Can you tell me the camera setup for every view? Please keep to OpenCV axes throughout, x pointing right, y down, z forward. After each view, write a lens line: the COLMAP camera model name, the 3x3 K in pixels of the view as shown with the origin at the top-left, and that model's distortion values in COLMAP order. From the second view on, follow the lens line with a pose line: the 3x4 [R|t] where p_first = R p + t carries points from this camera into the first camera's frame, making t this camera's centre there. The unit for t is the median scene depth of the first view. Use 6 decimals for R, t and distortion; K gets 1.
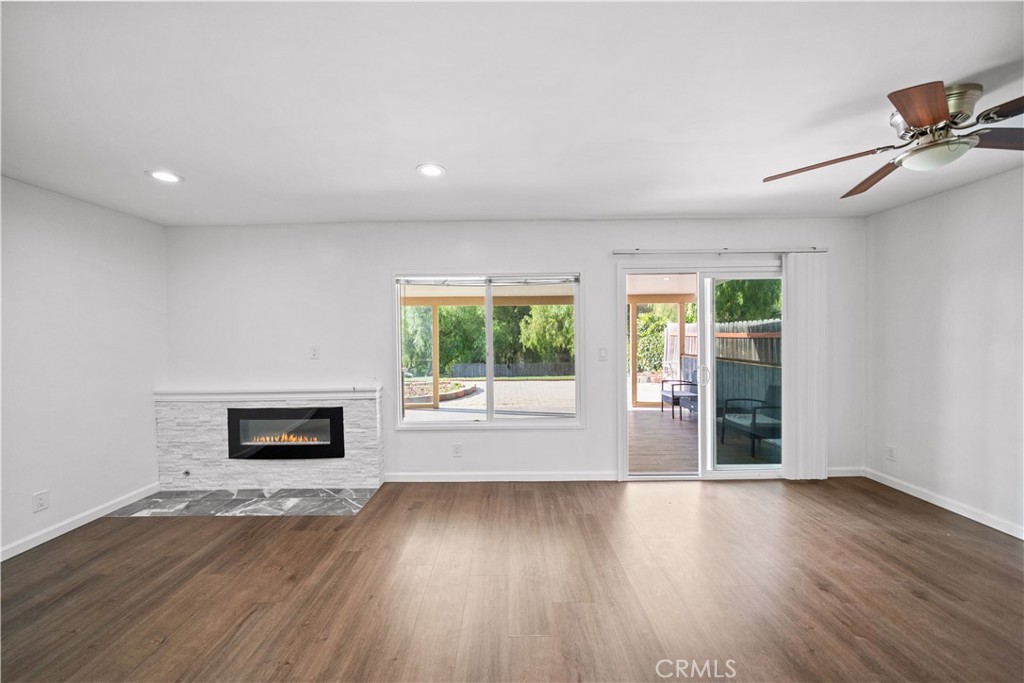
lens RADIAL K [[350.7, 0, 507.2], [0, 350.7, 342.4], [0, 0, 1]] dist [-0.007148, -0.000040]
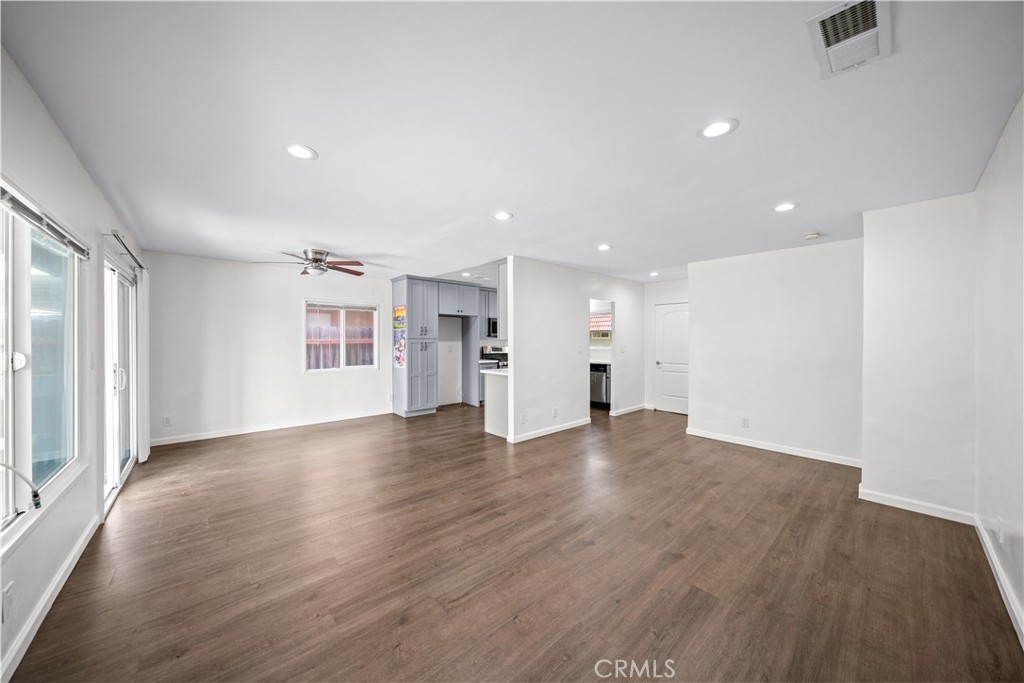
lens RADIAL K [[347.2, 0, 510.5], [0, 347.2, 334.8], [0, 0, 1]] dist [0.000227, 0.000004]
pose [[-0.670574, 0.022461, 0.741503, -1.477550], [0.022041, 0.999704, -0.010350, 0.008525], [-0.741515, 0.009403, -0.670870, 1.416977]]
